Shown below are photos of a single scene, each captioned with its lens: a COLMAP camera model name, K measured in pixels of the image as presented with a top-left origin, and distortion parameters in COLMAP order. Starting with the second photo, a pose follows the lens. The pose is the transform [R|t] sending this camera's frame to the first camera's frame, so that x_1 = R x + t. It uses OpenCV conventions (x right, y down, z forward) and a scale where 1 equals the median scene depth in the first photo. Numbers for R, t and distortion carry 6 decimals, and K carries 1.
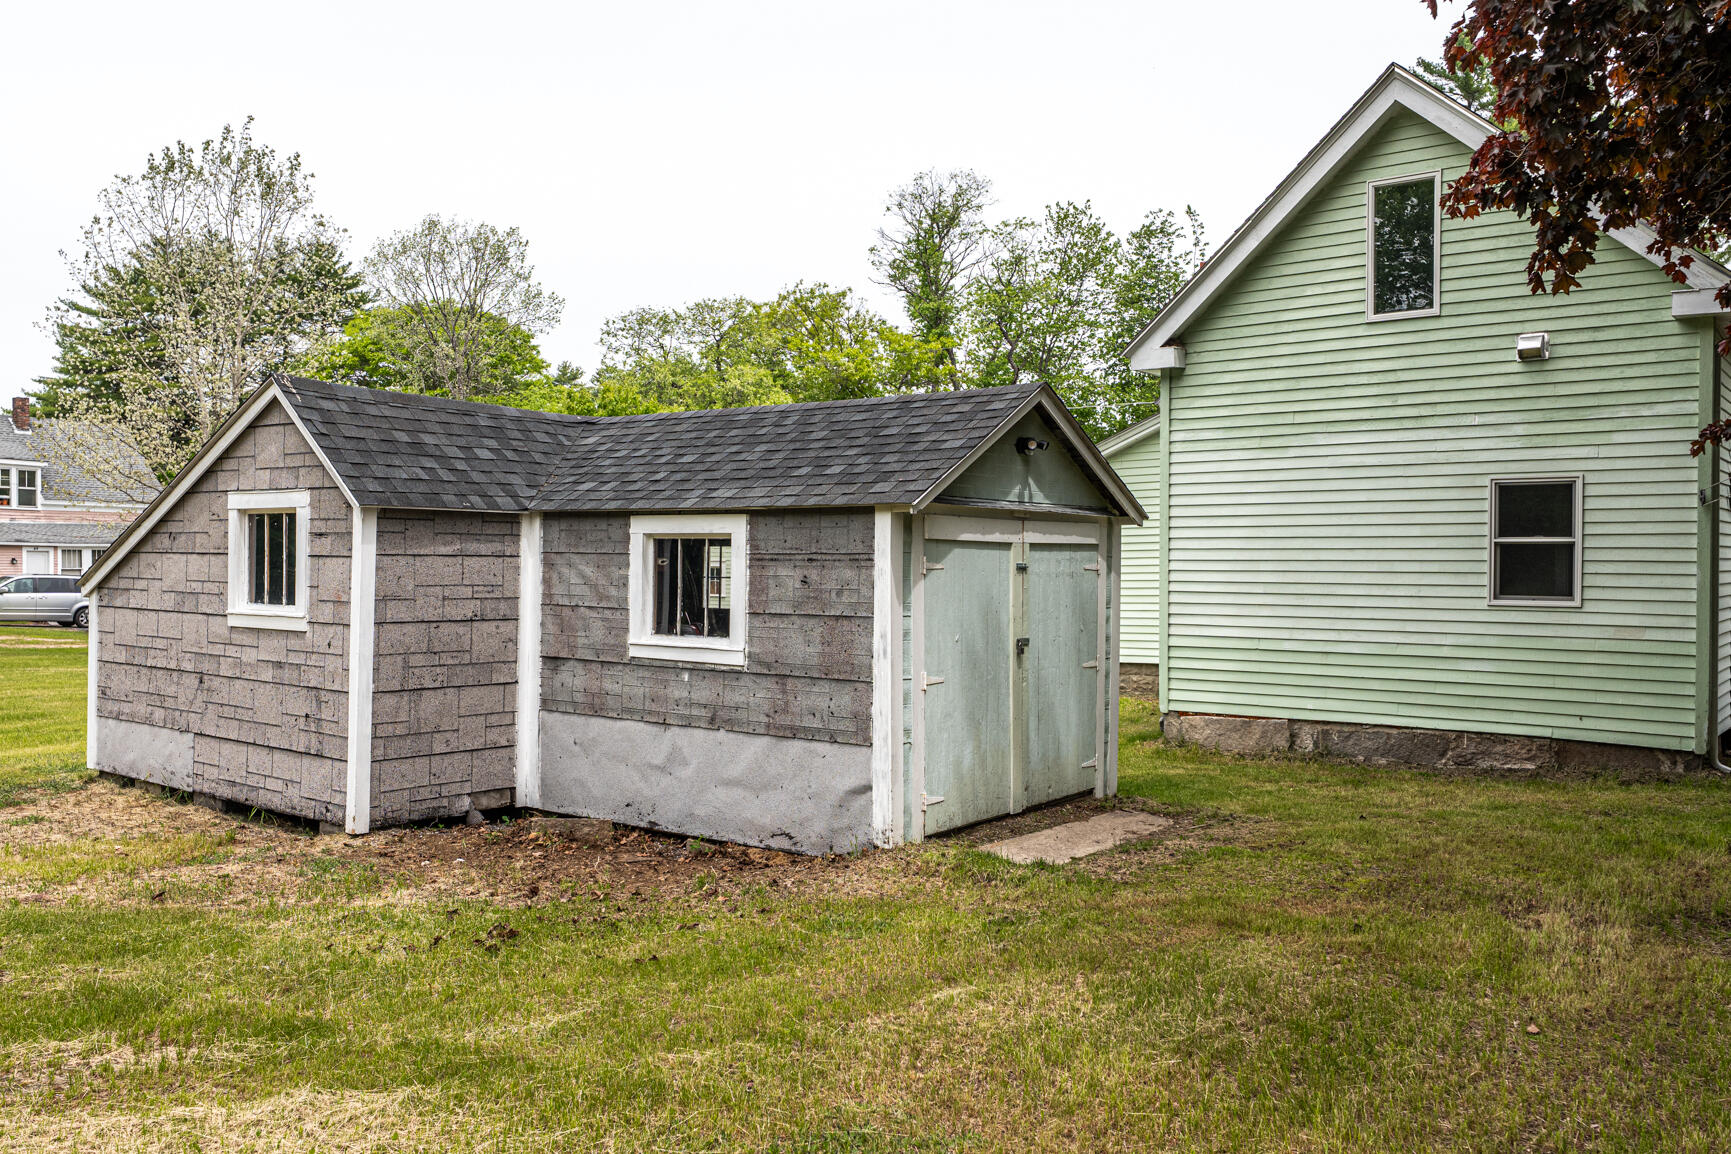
lens RADIAL K [[1385.5, 0, 862.3], [0, 1385.5, 573.0], [0, 0, 1]] dist [0.010666, 0.003573]
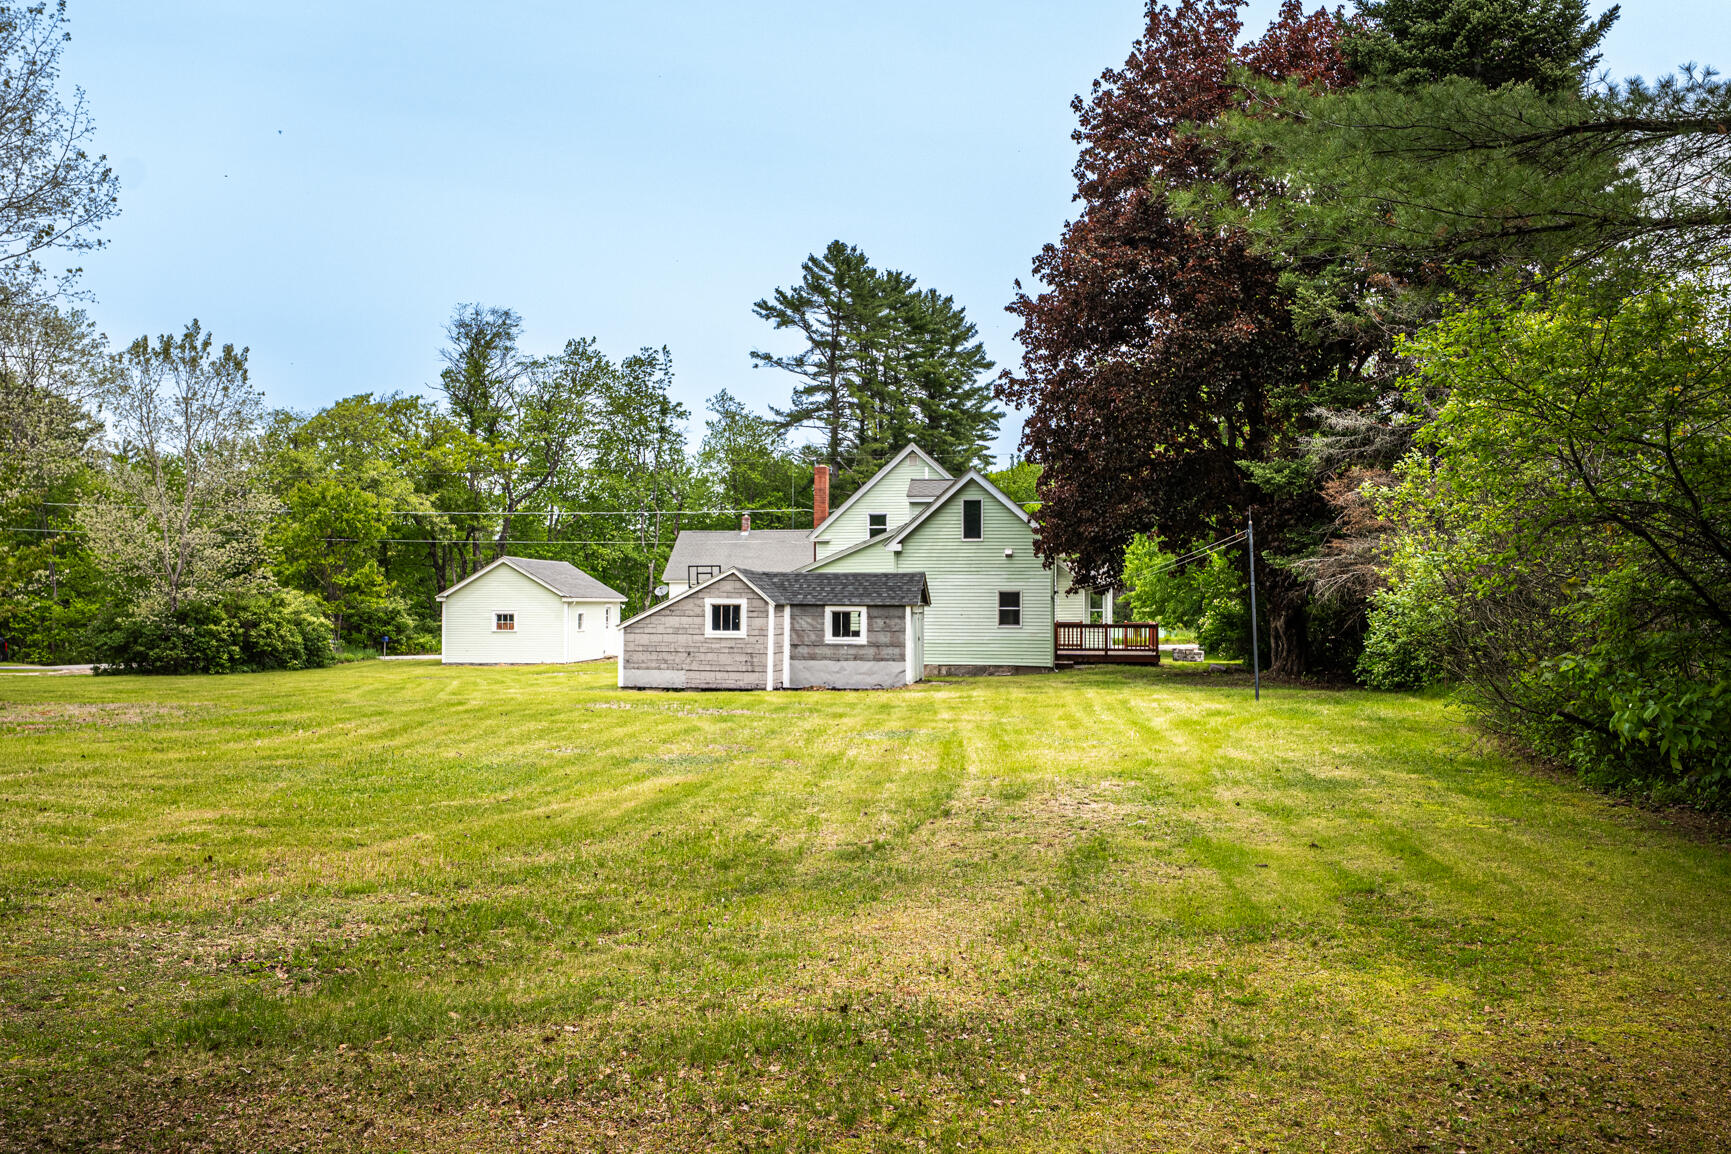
lens RADIAL K [[1385.5, 0, 866.8], [0, 1385.5, 579.6], [0, 0, 1]] dist [0.010666, 0.003573]
pose [[0.881276, 0.003408, 0.472591, -1.808835], [0.006332, 0.999799, -0.019017, -0.039646], [-0.472560, 0.019751, 0.881077, -2.322572]]
